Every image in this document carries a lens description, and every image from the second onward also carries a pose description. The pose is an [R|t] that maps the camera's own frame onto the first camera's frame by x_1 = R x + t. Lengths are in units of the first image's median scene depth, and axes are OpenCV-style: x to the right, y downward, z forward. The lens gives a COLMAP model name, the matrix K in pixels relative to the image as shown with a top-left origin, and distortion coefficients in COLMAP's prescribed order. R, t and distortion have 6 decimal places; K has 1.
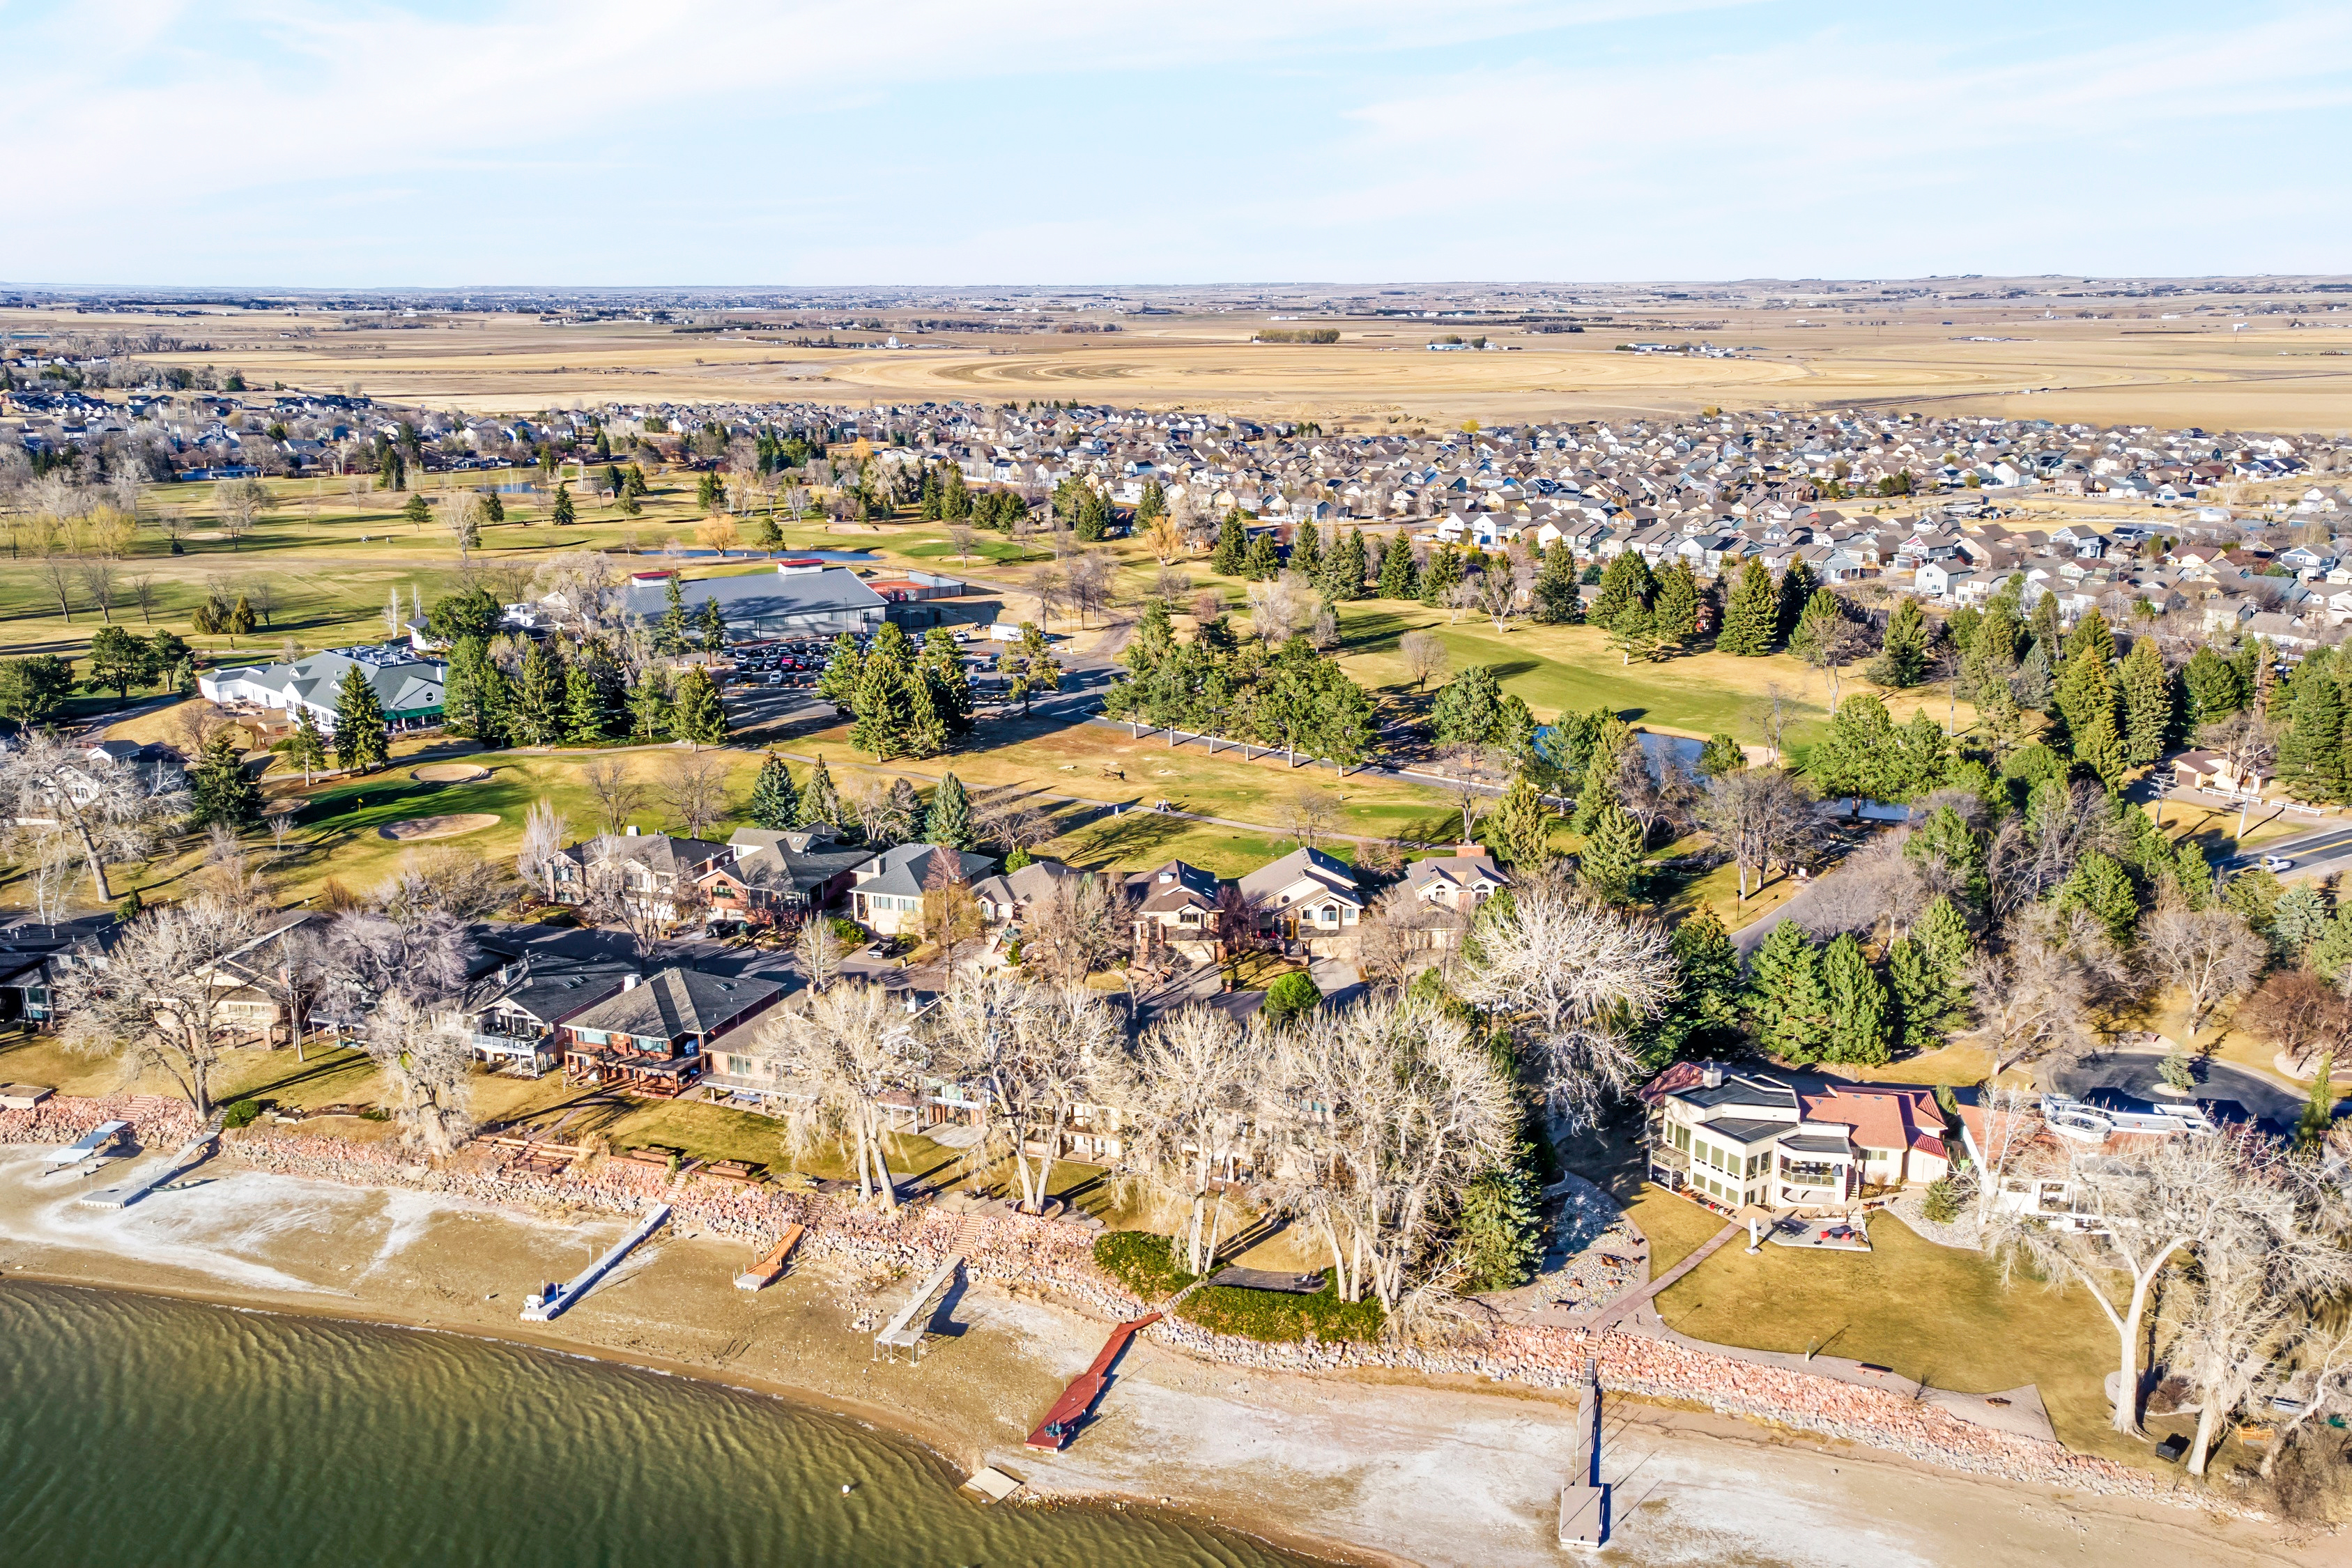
lens RADIAL K [[2063.3, 0, 1176.9], [0, 2063.3, 723.3], [0, 0, 1]] dist [0.030686, 0.012411]
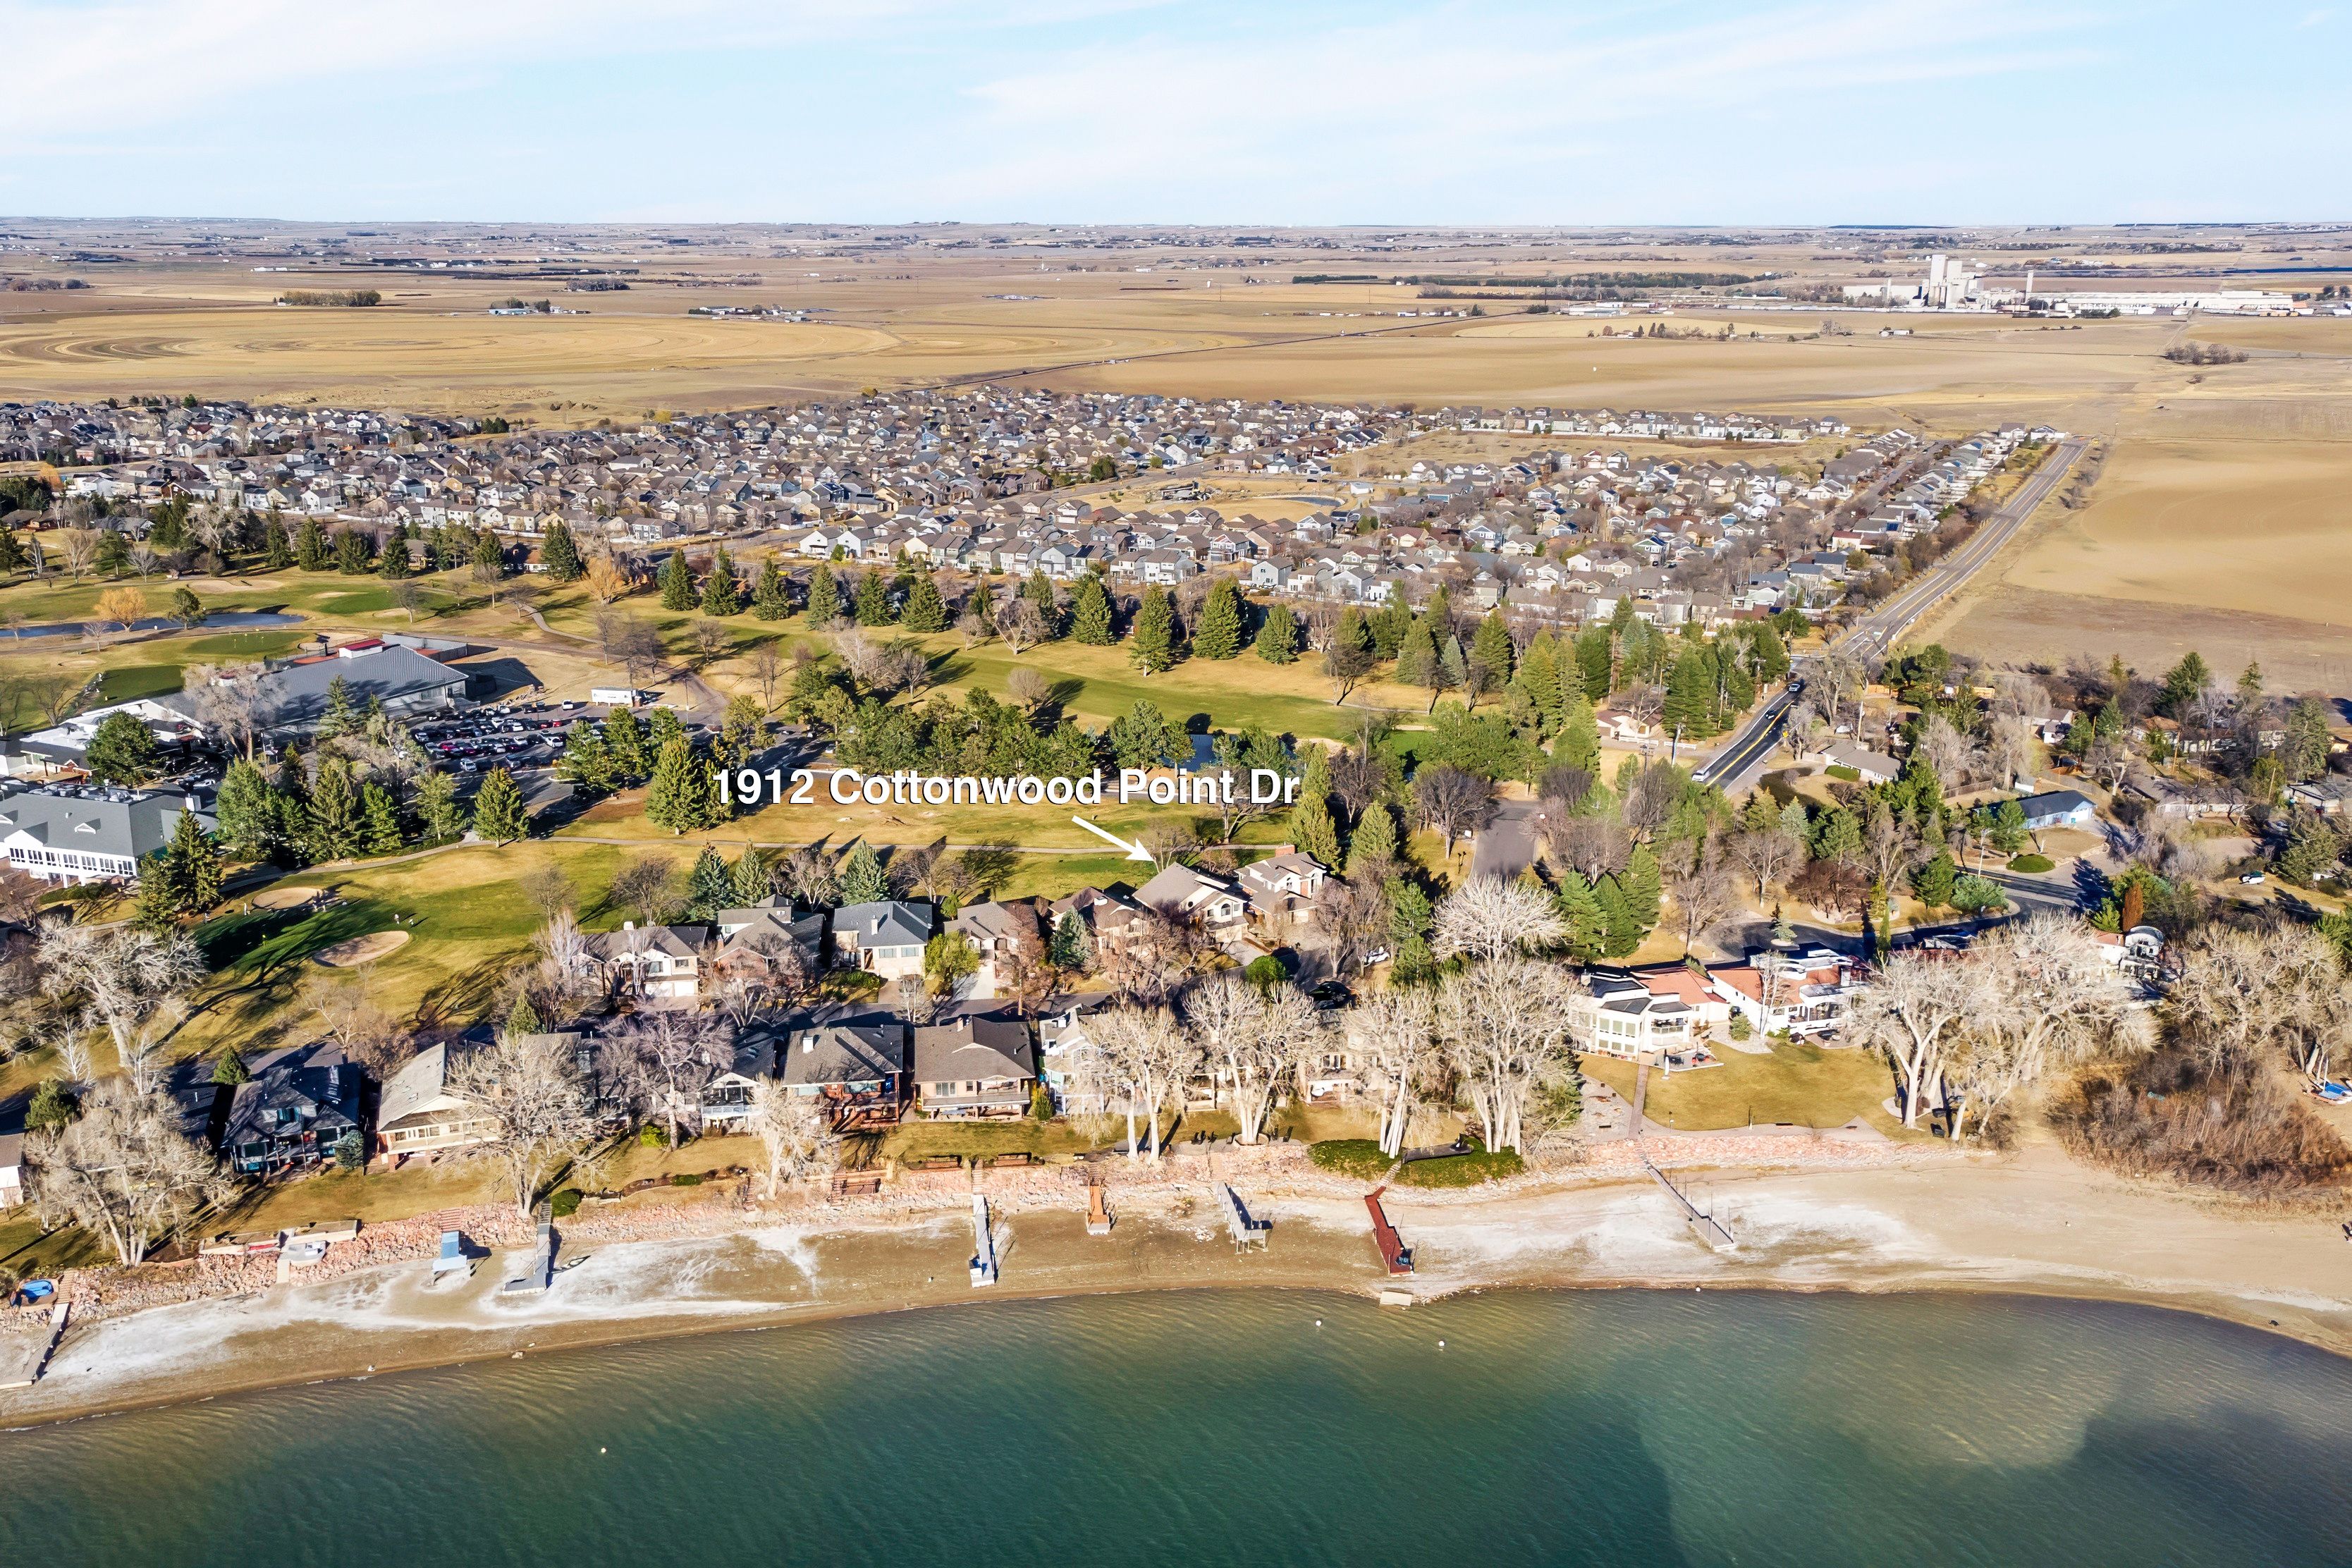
lens RADIAL K [[2111.9, 0, 1176.0], [0, 2111.9, 784.0], [0, 0, 1]] dist [0.032175, -0.008029]
pose [[0.883276, -0.115709, 0.454350, -0.429880], [0.090100, 0.992897, 0.077702, -0.075030], [-0.460114, -0.027695, 0.887428, -0.158093]]
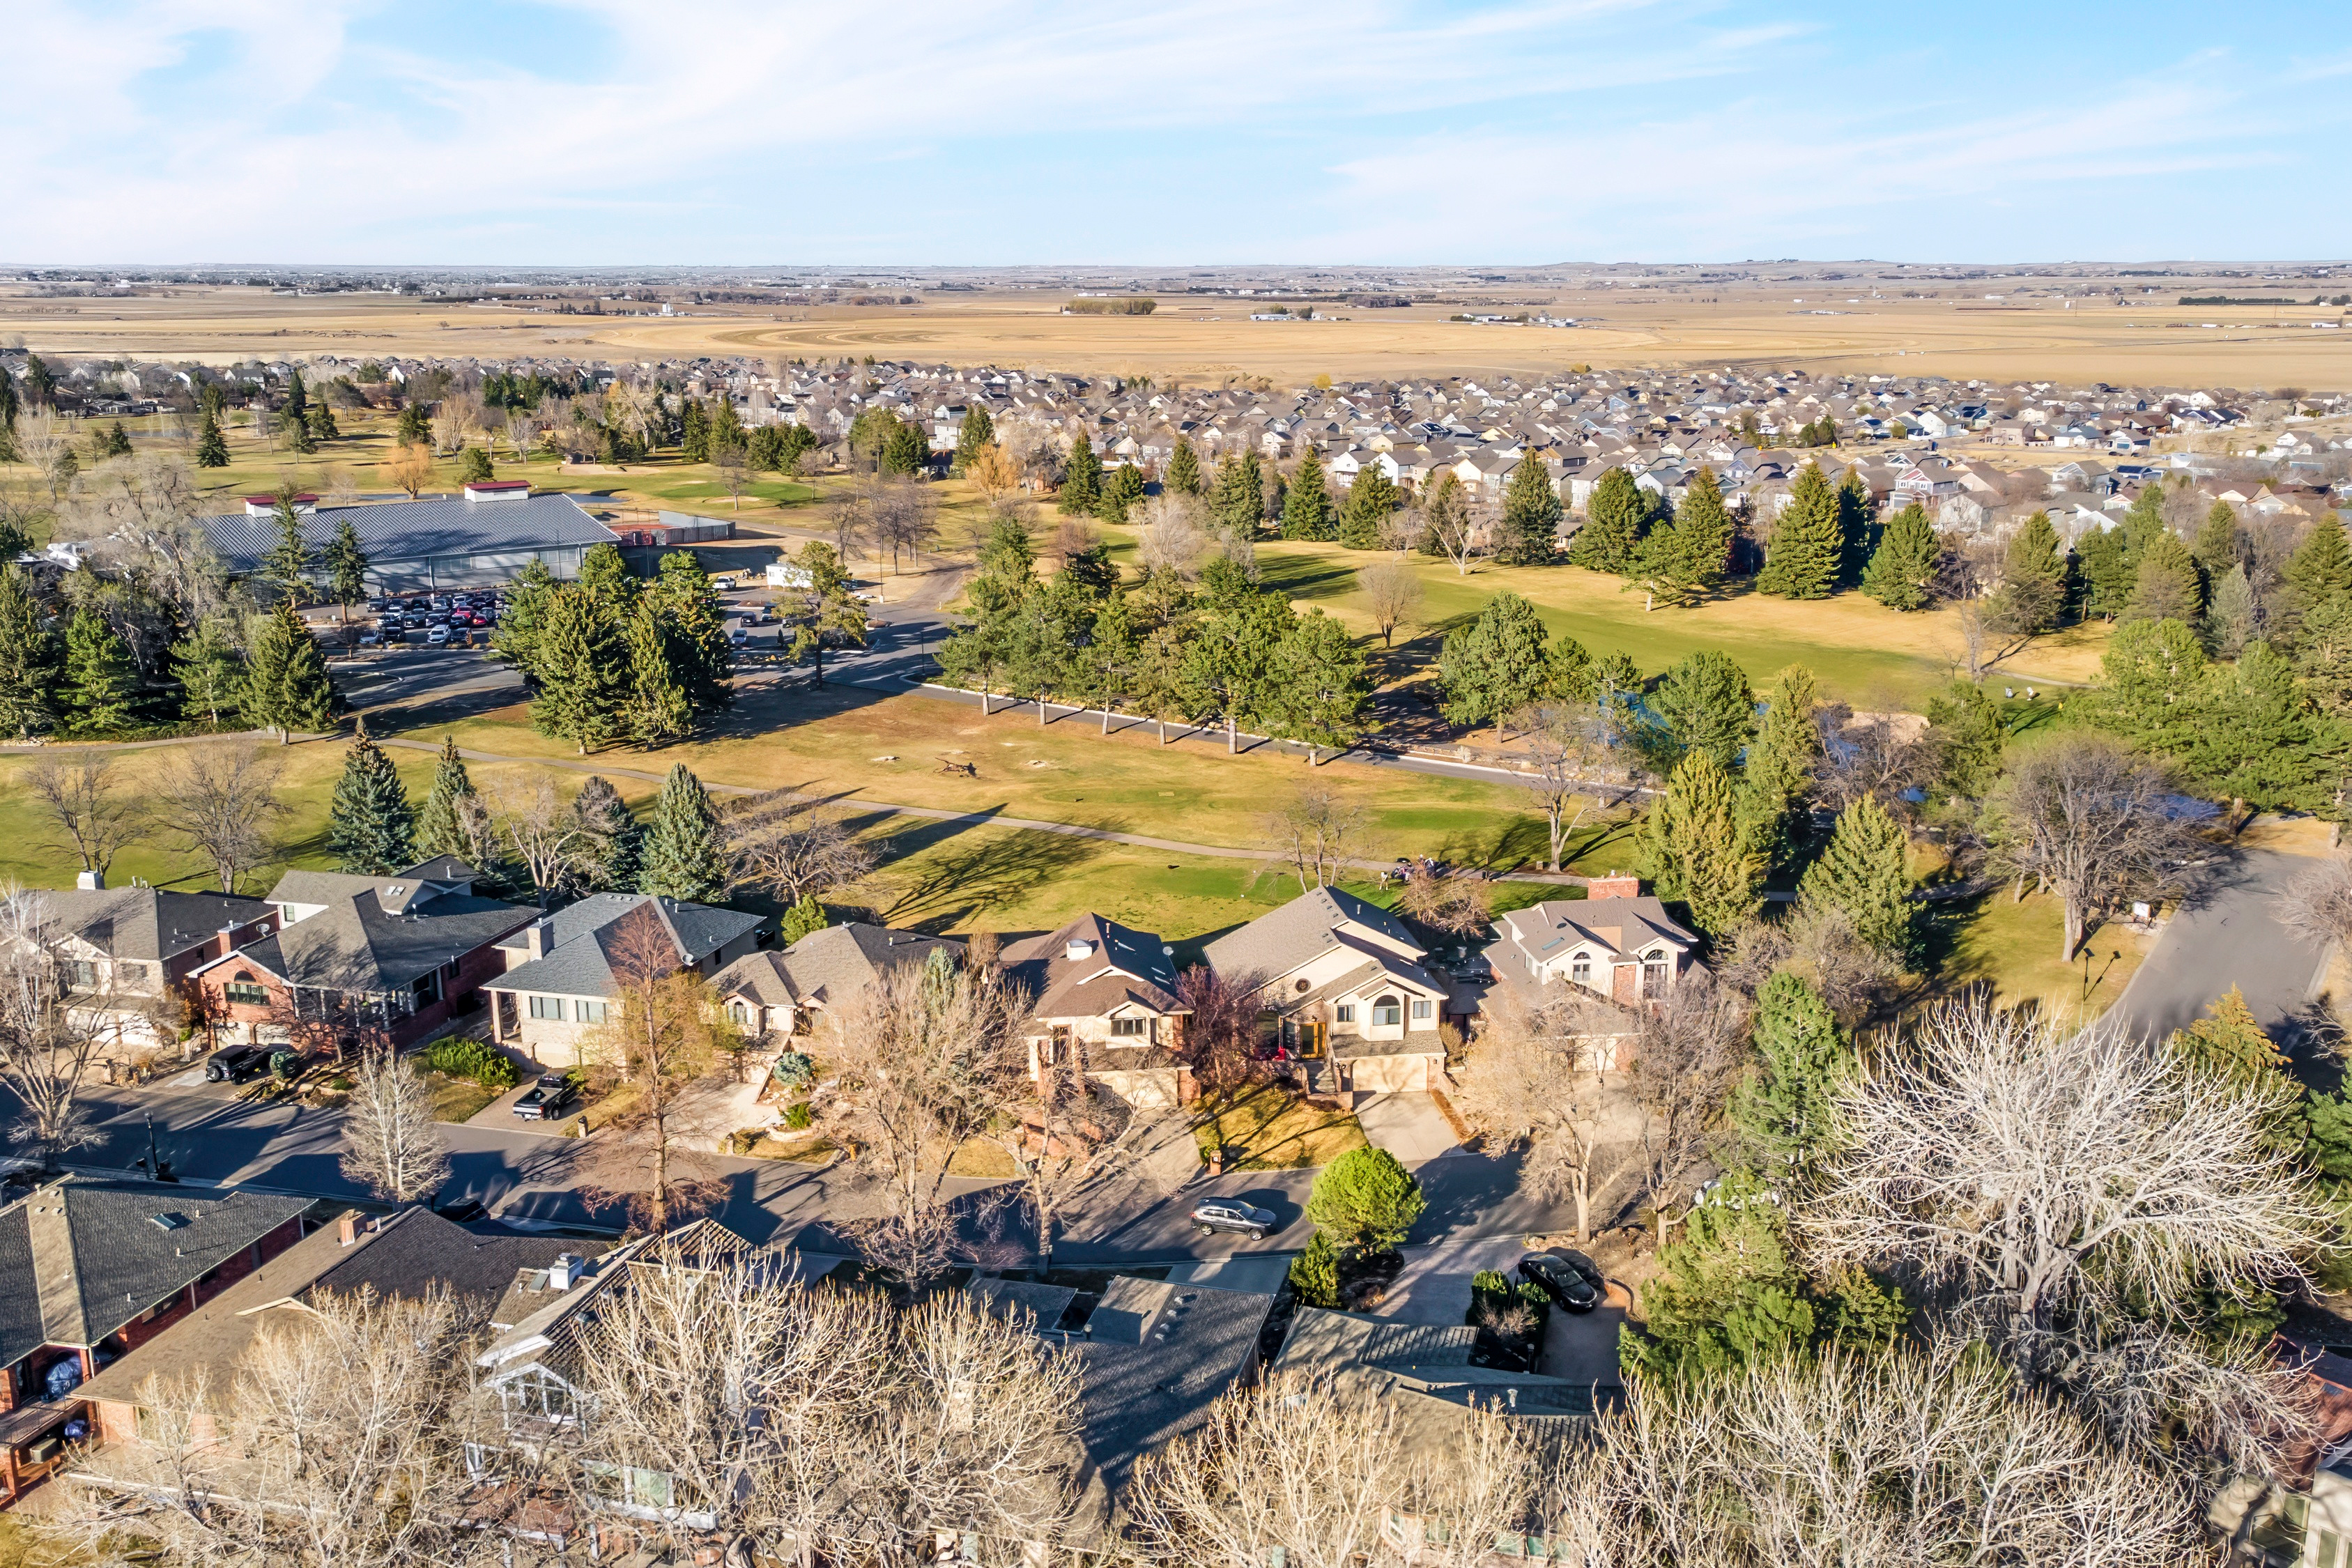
lens RADIAL K [[2095.5, 0, 1176.0], [0, 2095.5, 784.0], [0, 0, 1]] dist [0.017588, 0.024863]
pose [[0.995547, -0.016744, 0.092764, -0.023146], [0.014273, 0.999527, 0.027232, 0.012656], [-0.093176, -0.025786, 0.995316, 0.344172]]
